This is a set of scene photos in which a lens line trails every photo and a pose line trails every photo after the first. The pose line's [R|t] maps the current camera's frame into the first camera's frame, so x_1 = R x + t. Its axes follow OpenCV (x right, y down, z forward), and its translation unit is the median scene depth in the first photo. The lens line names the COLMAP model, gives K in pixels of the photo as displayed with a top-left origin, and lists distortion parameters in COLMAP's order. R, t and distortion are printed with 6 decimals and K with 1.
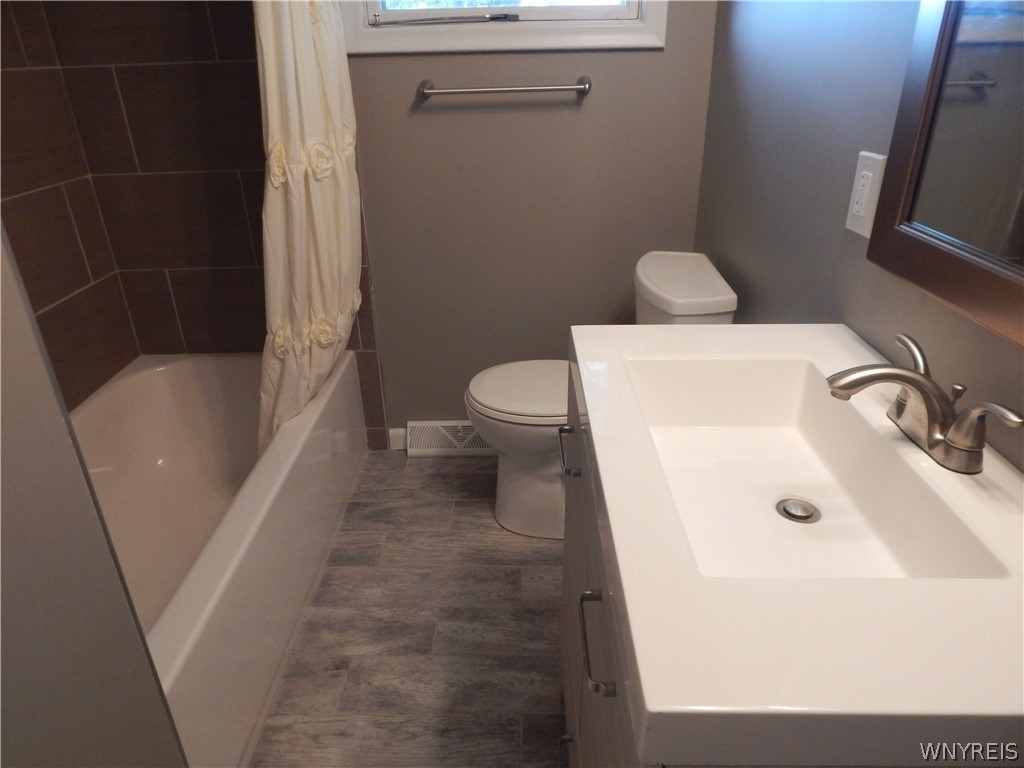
lens RADIAL K [[670.4, 0, 511.8], [0, 670.4, 382.7], [0, 0, 1]] dist [-0.001593, -0.008203]
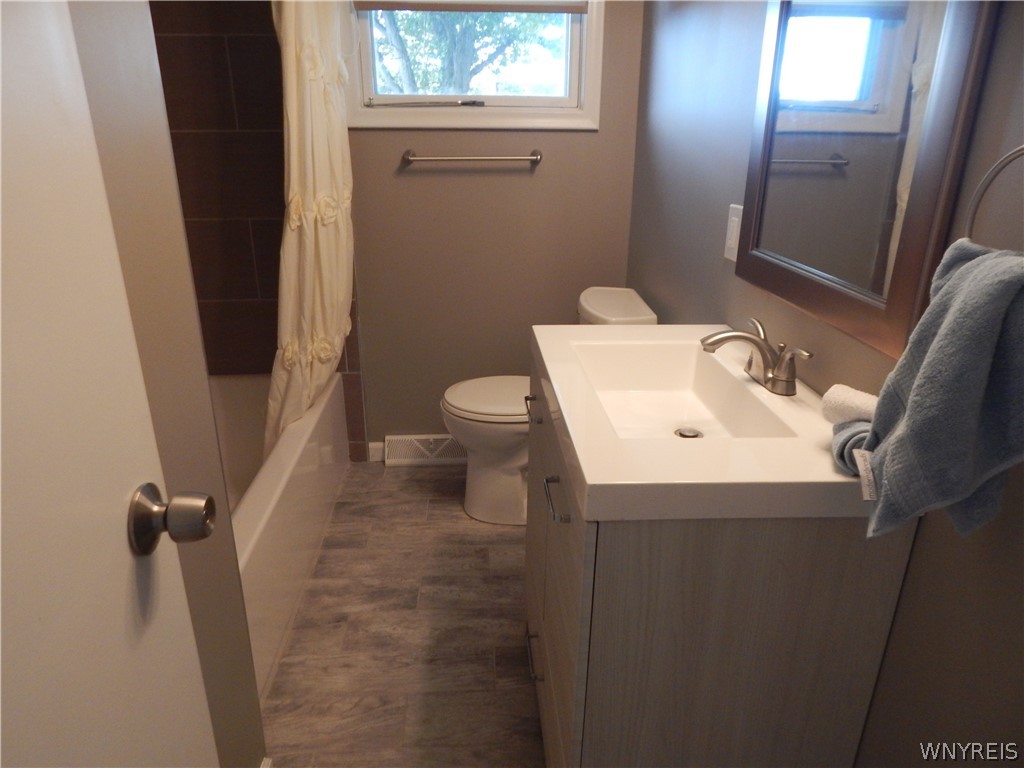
lens RADIAL K [[670.4, 0, 510.0], [0, 670.4, 384.0], [0, 0, 1]] dist [-0.001593, -0.008203]
pose [[0.997141, -0.001198, 0.075554, -0.040490], [0.008156, 0.995739, -0.091860, 0.105720], [-0.075122, 0.092213, 0.992902, -0.227494]]
